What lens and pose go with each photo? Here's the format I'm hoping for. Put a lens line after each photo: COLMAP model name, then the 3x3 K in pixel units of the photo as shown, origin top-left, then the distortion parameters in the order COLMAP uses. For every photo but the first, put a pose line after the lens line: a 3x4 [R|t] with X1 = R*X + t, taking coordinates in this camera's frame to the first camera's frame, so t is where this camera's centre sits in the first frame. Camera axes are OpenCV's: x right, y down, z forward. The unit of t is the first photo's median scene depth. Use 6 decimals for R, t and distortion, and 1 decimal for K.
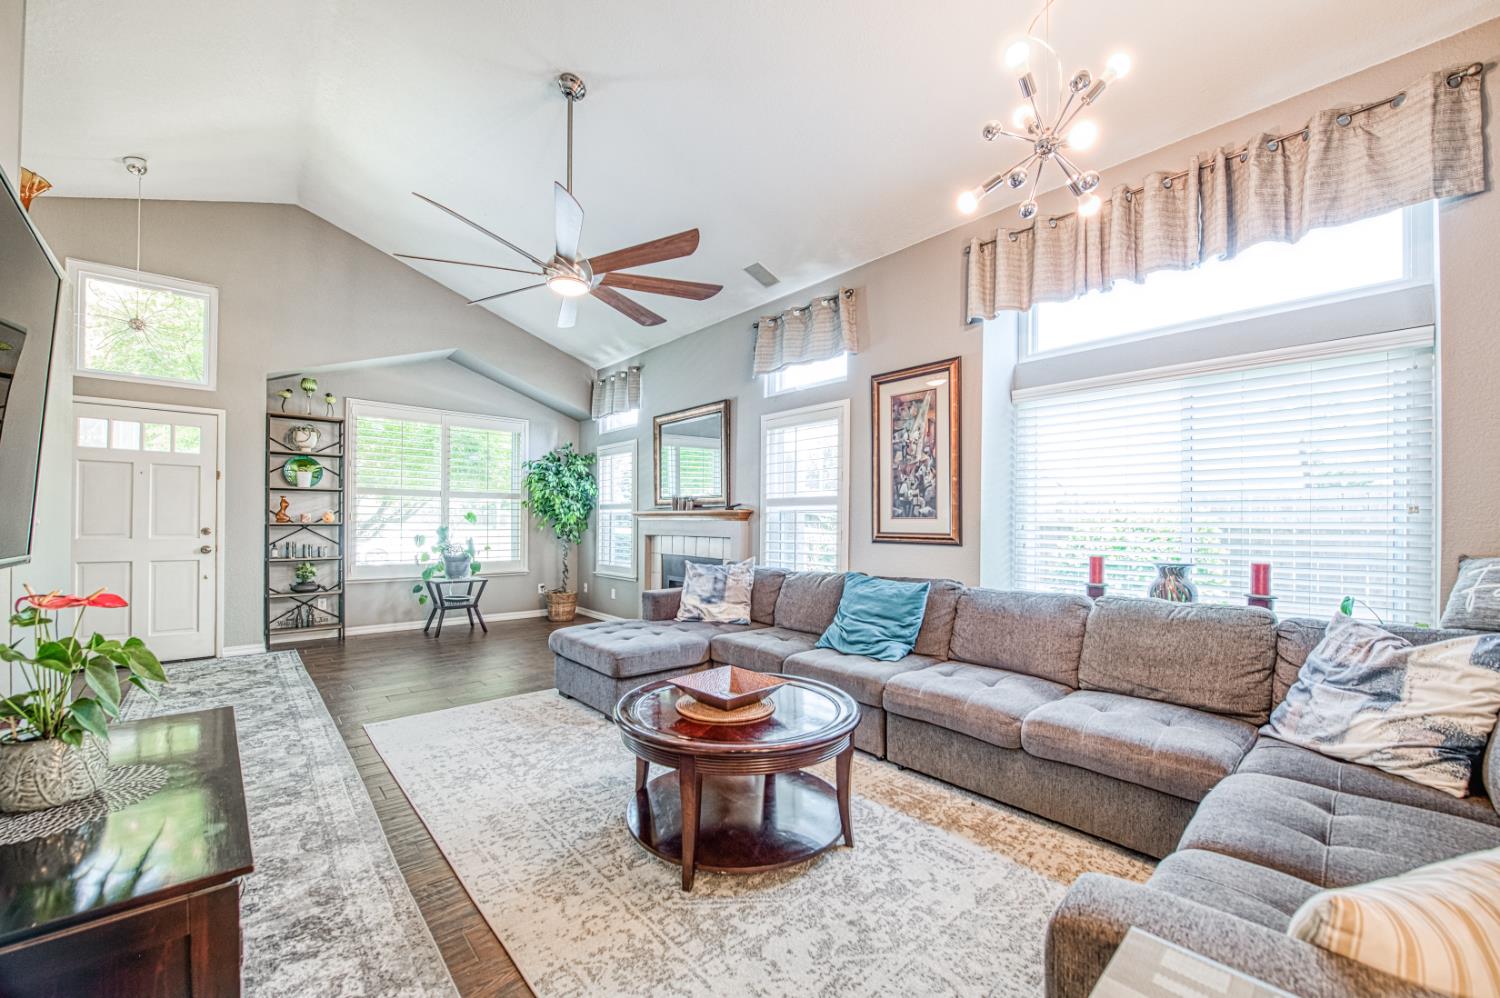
lens RADIAL K [[609.4, 0, 754.5], [0, 609.4, 500.6], [0, 0, 1]] dist [-0.003574, -0.002696]
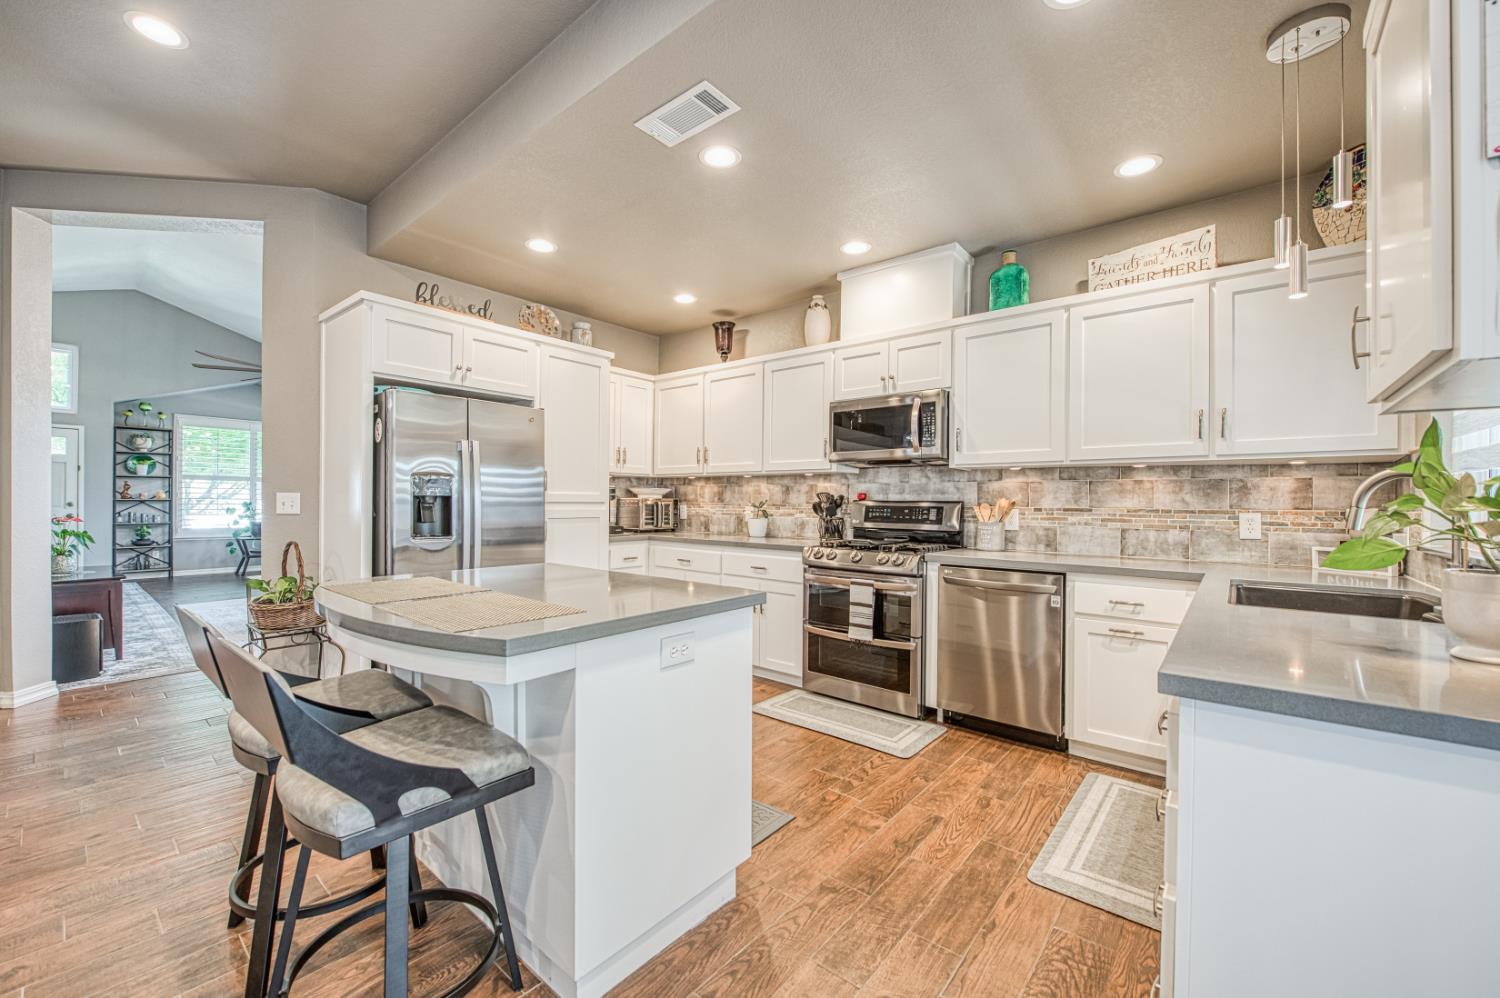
lens RADIAL K [[628.9, 0, 756.3], [0, 628.9, 484.0], [0, 0, 1]] dist [0.001271, -0.000322]
pose [[0.989940, 0.003161, 0.141455, 0.529967], [-0.004185, 0.999967, 0.006936, -0.017736], [-0.141428, -0.007458, 0.989920, -0.738617]]
